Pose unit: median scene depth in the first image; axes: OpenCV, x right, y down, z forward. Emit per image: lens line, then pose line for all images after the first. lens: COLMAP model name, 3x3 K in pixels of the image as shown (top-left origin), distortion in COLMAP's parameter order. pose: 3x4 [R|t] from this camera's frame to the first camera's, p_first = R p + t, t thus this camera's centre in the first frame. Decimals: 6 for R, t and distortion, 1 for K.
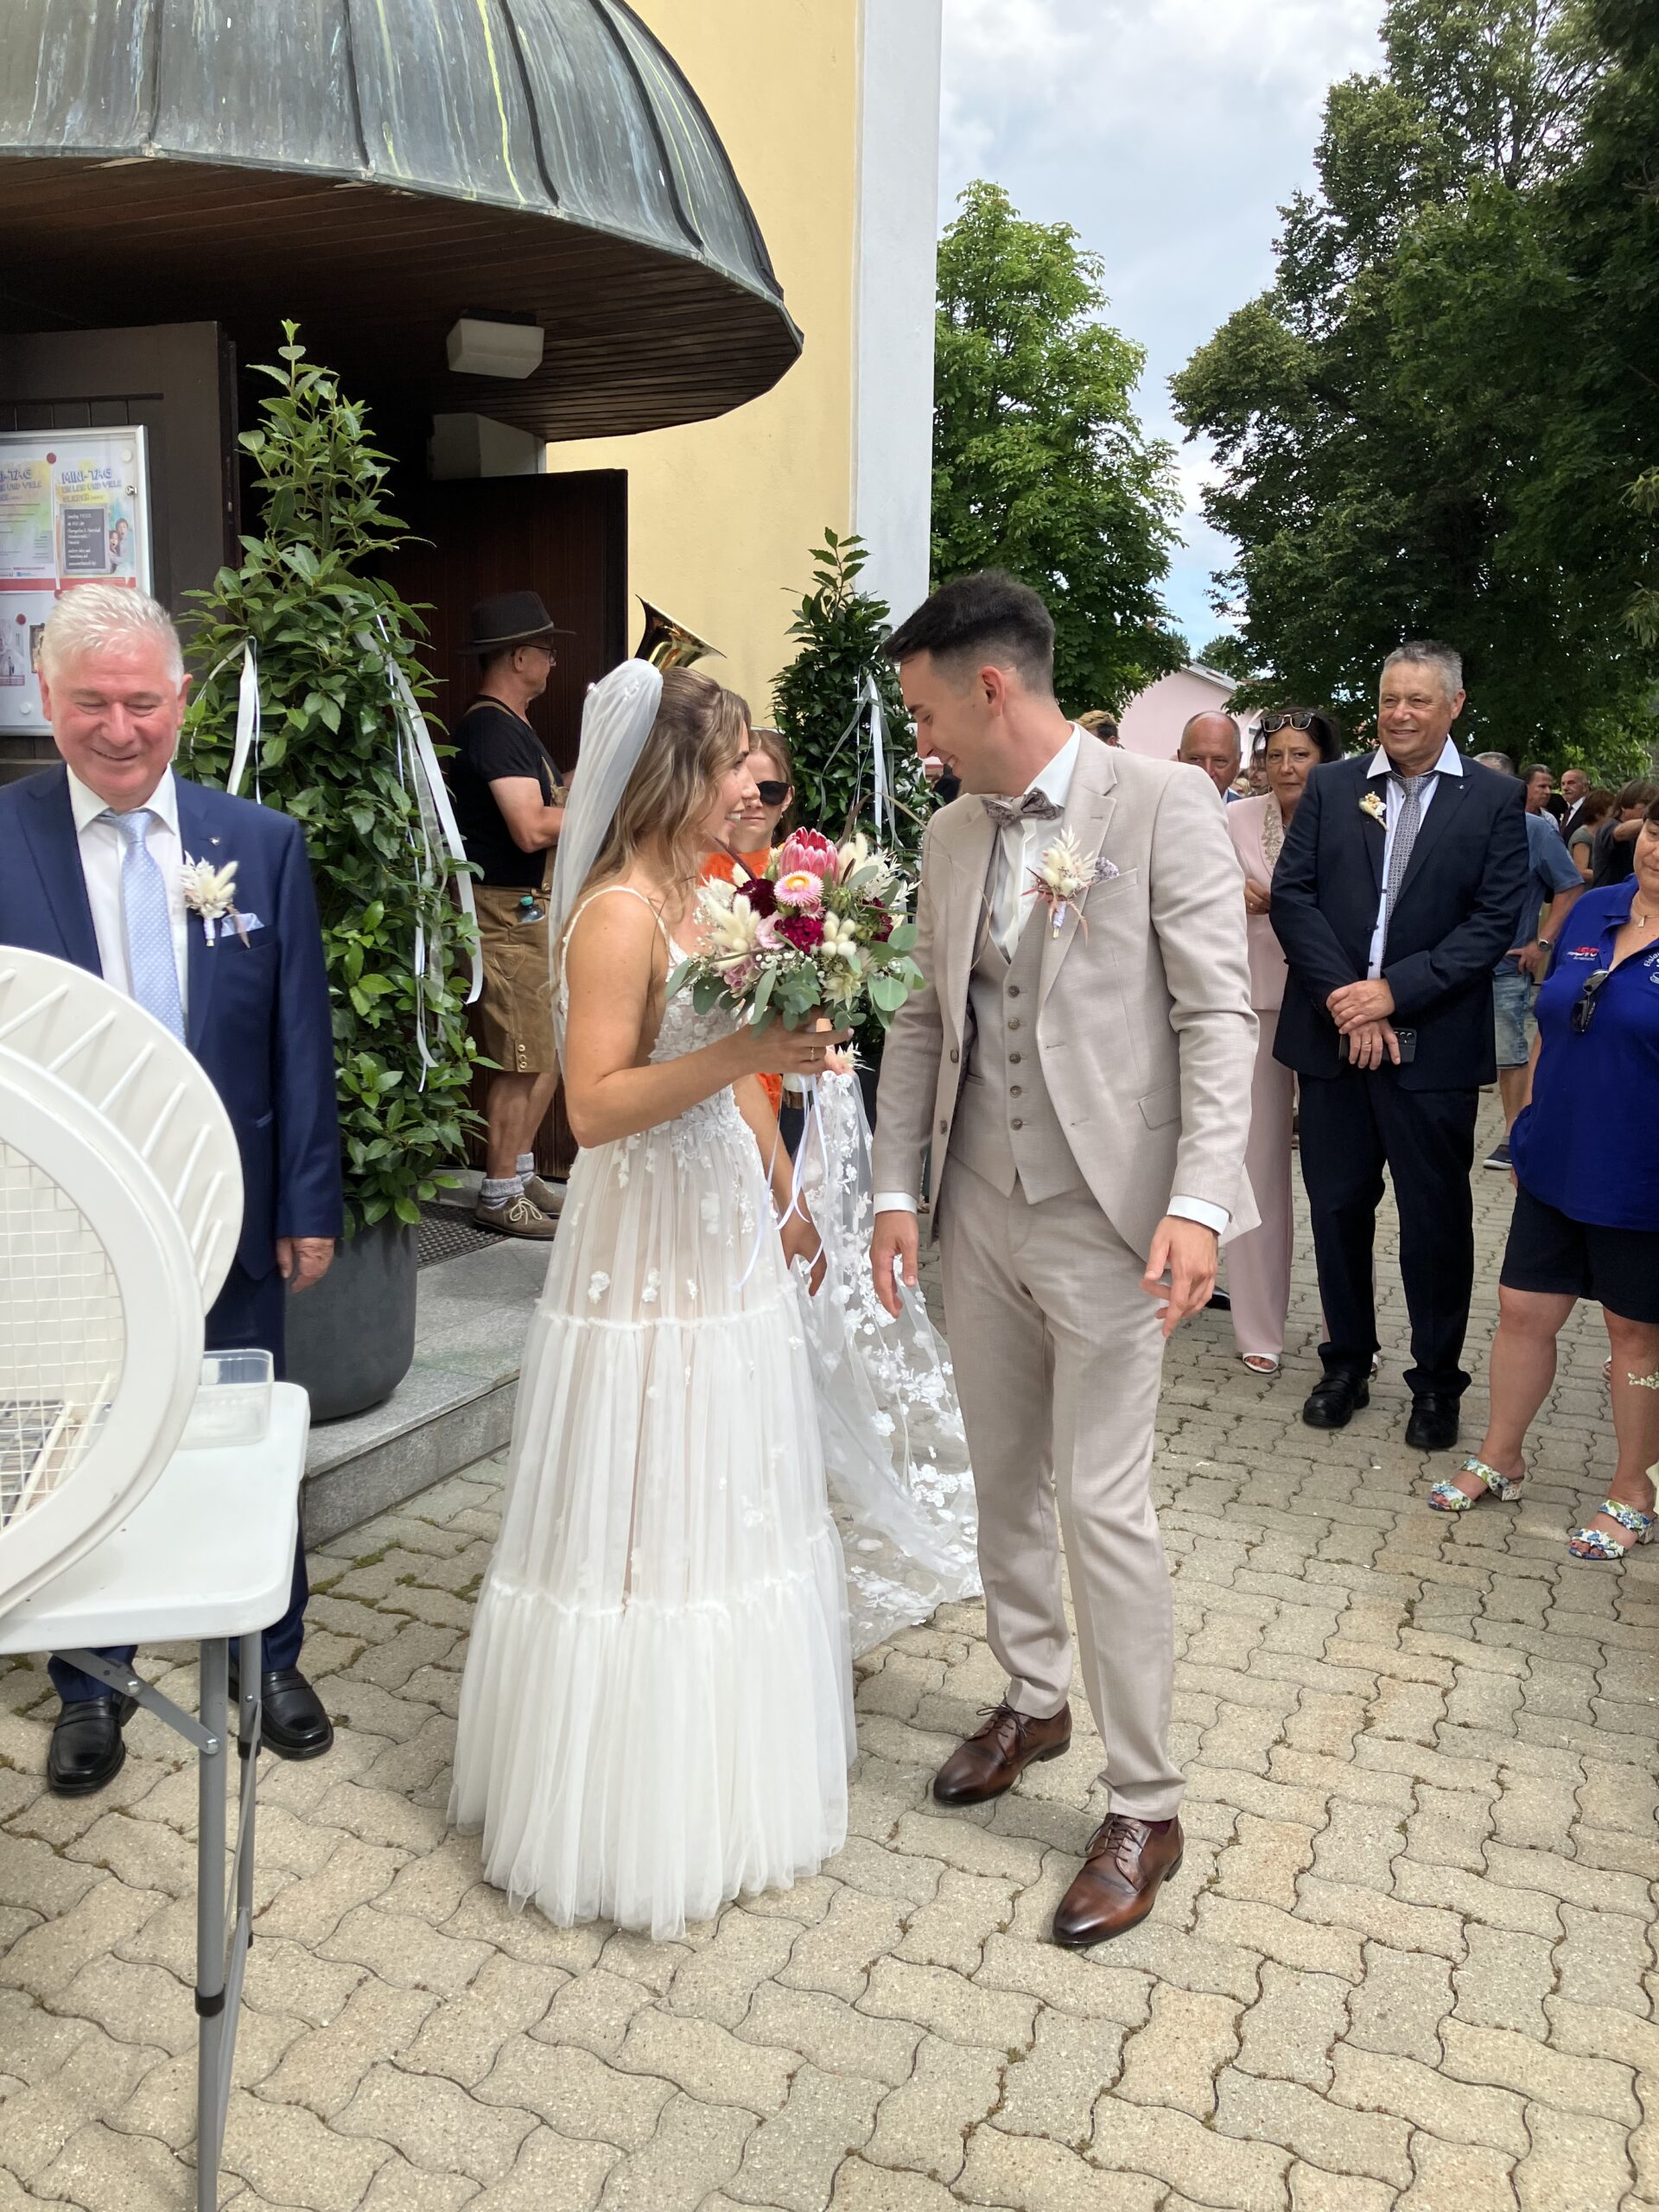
lens RADIAL K [[1762.9, 0, 847.5], [0, 1762.9, 1094.8], [0, 0, 1]] dist [0.048017, -0.037505]
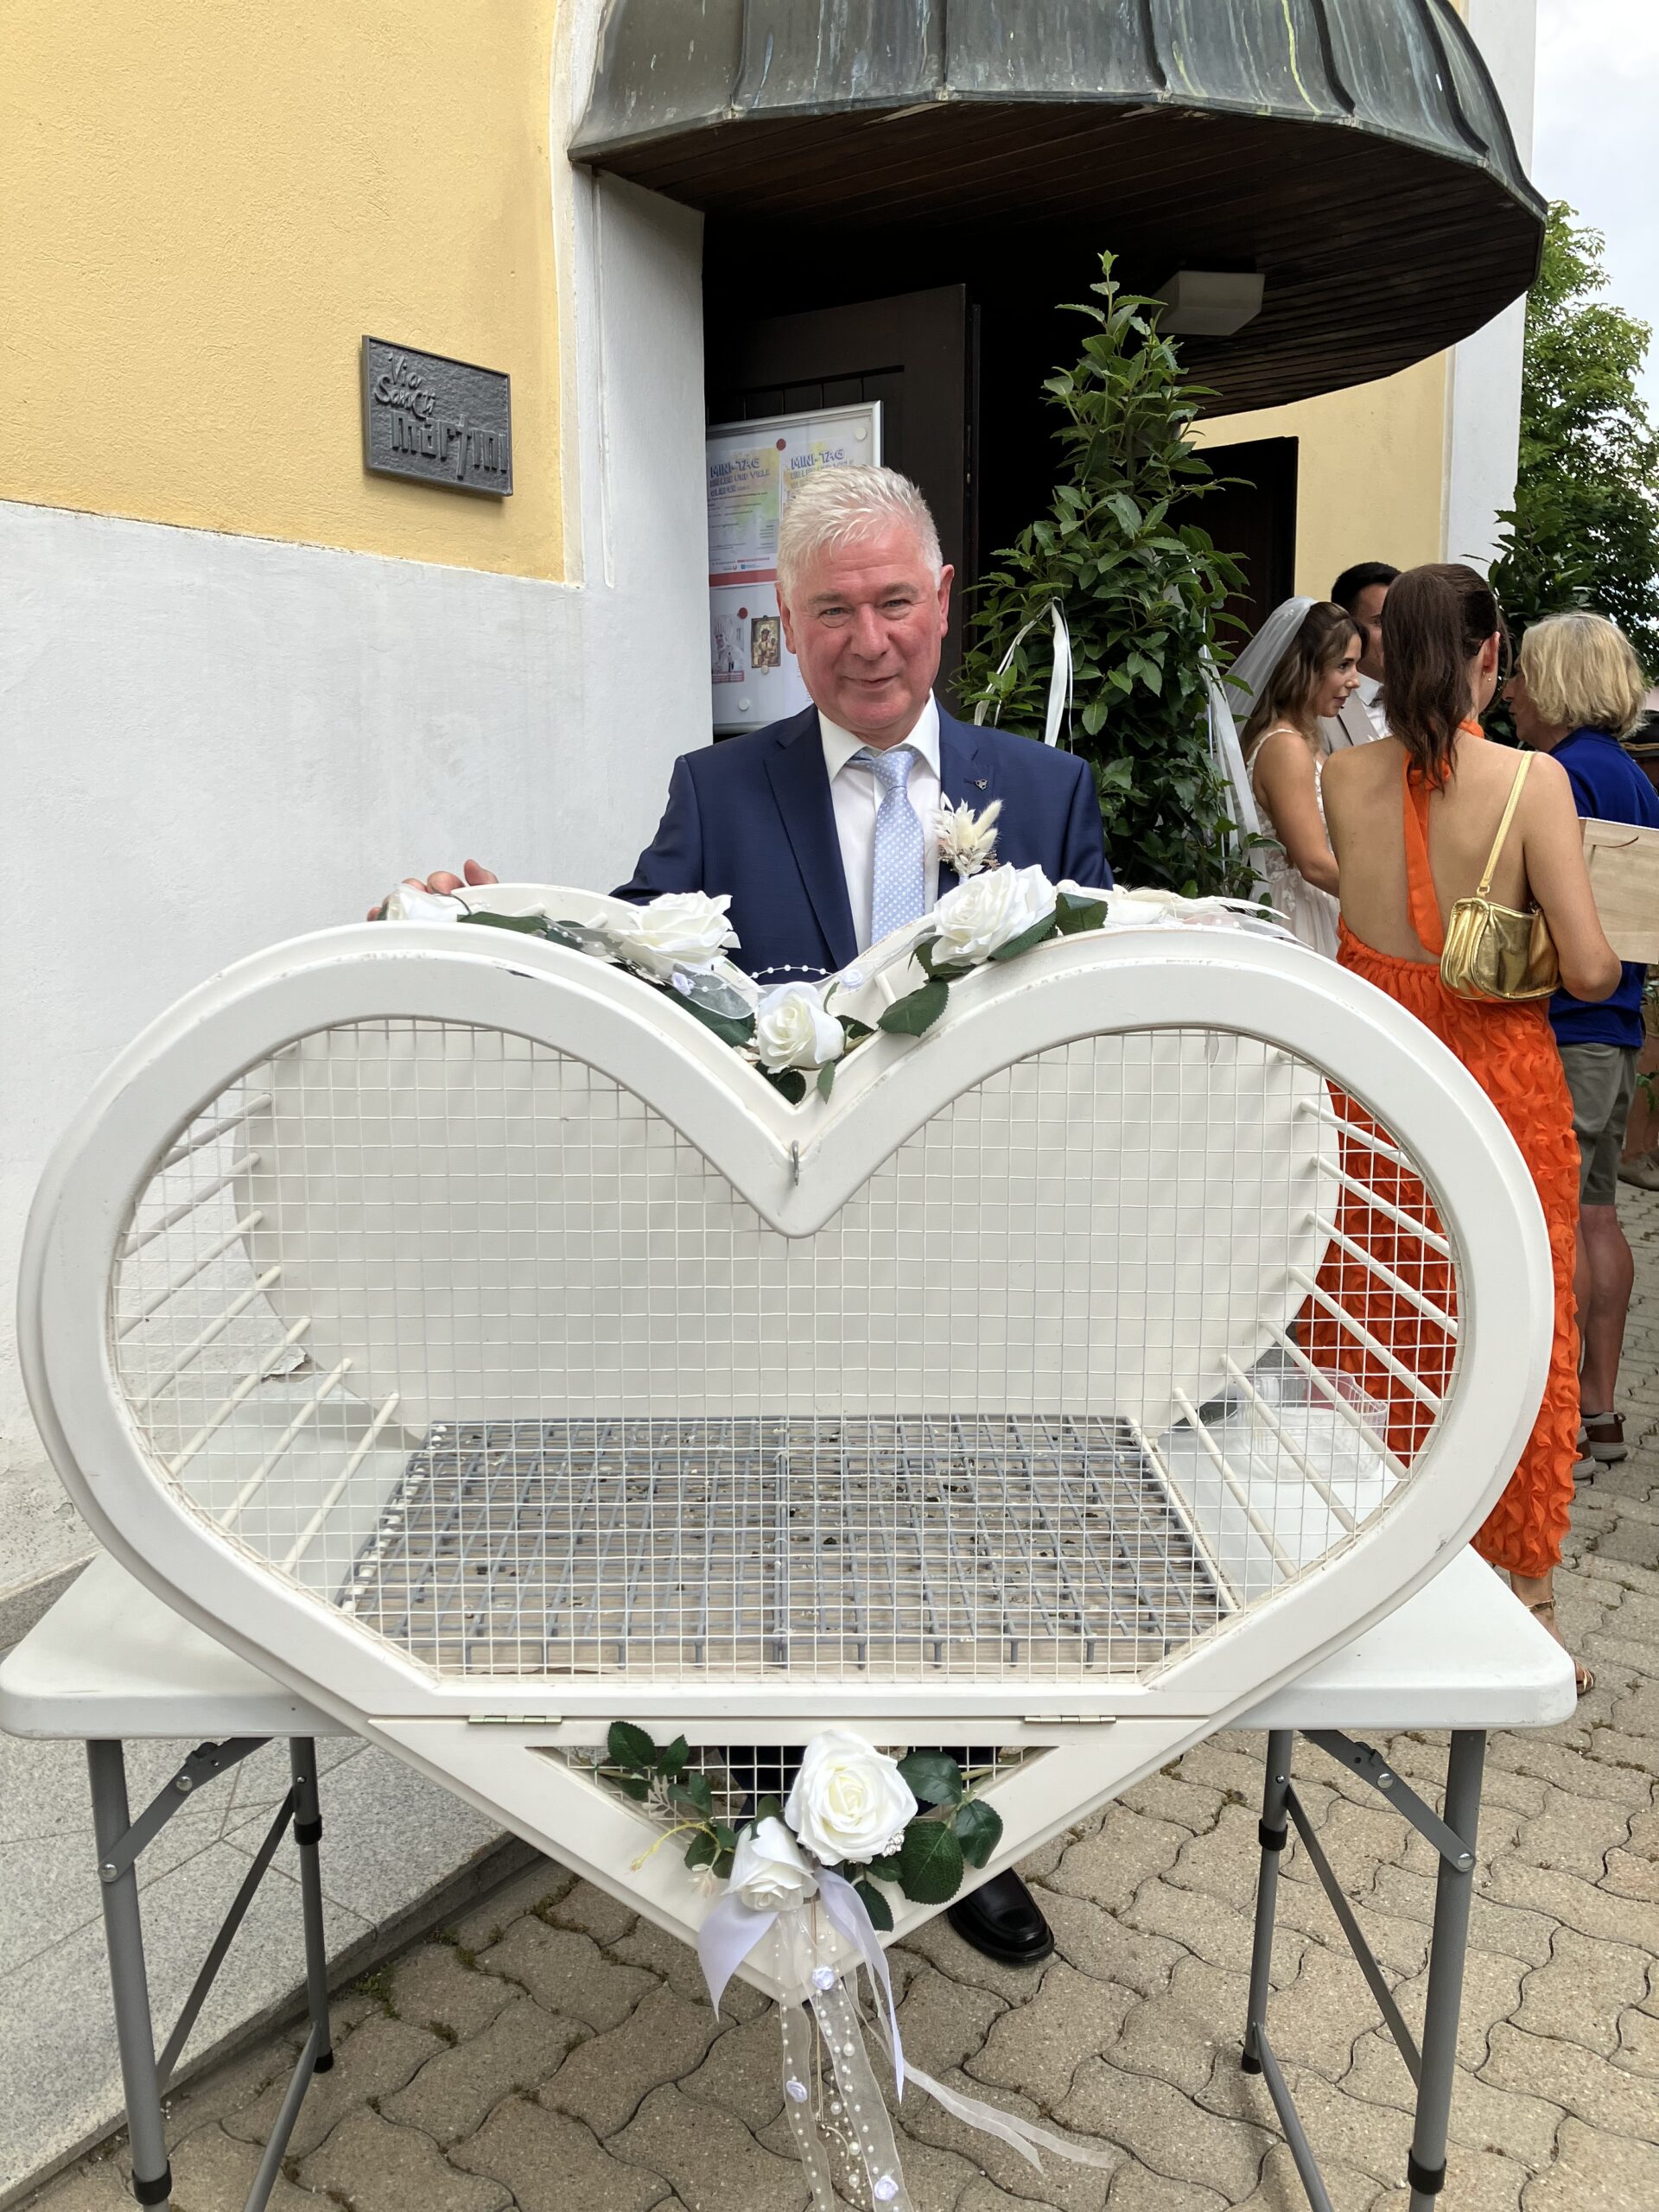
lens RADIAL K [[1762.9, 0, 823.4], [0, 1762.9, 1111.2], [0, 0, 1]] dist [0.048017, -0.037505]
pose [[0.978453, 0.009080, -0.206270, -0.241364], [-0.012757, 0.999782, -0.016506, 0.023348], [0.206075, 0.018781, 0.978356, 0.073597]]
